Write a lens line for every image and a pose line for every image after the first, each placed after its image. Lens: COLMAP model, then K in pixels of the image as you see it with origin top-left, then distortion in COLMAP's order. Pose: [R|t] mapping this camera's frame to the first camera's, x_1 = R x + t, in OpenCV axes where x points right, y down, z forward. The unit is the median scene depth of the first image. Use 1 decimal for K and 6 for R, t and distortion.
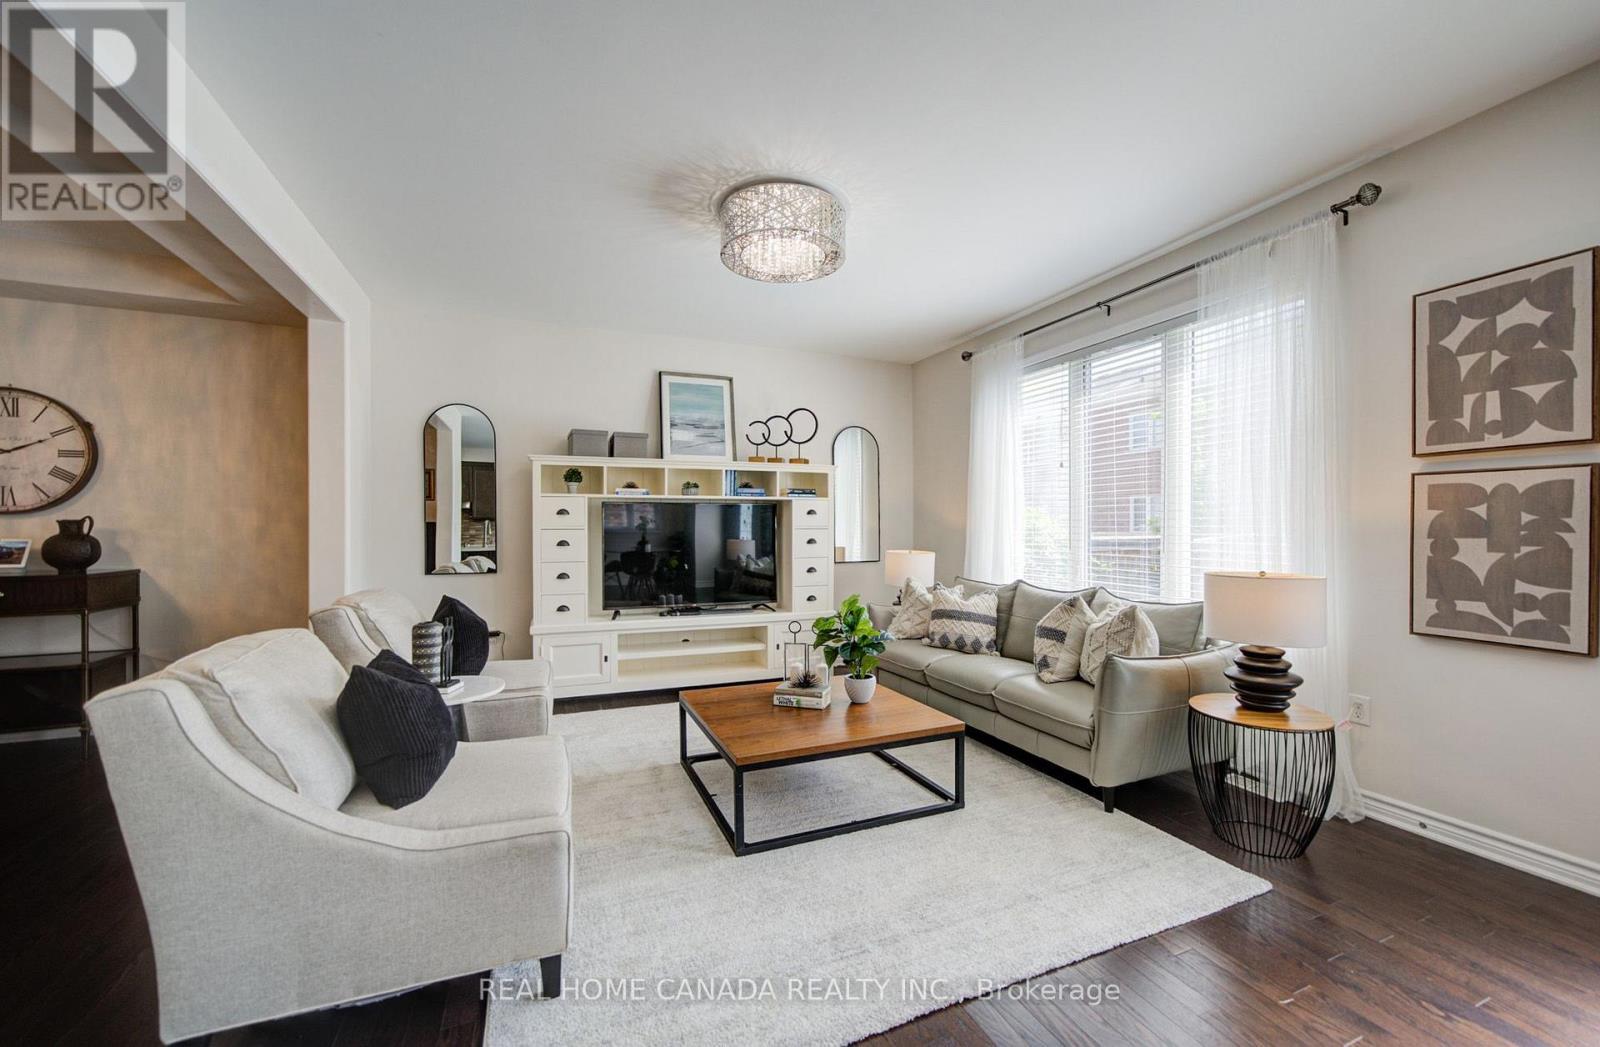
lens RADIAL K [[614.0, 0, 811.5], [0, 614.0, 528.4], [0, 0, 1]] dist [-0.006032, 0.004287]
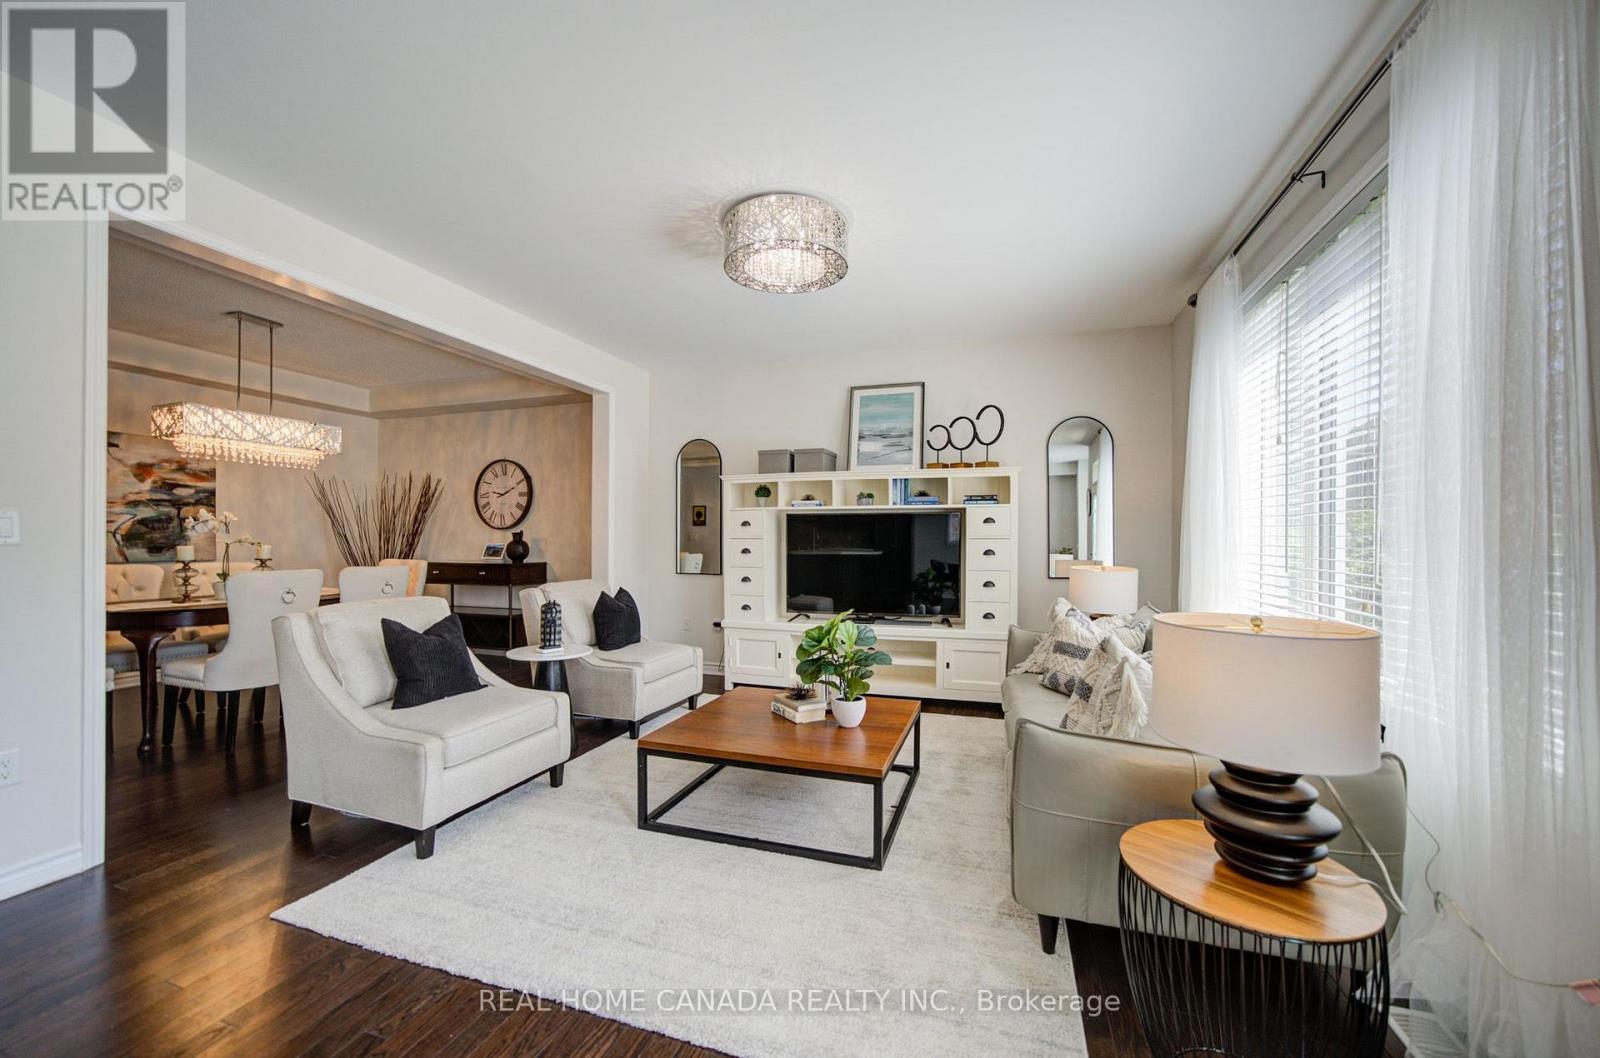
lens RADIAL K [[614.0, 0, 803.5], [0, 614.0, 537.0], [0, 0, 1]] dist [-0.006032, 0.004287]
pose [[0.752982, 0.000502, -0.658041, 0.430494], [-0.002956, 0.999992, -0.002621, 0.001439], [0.658034, 0.003919, 0.752978, 0.177951]]
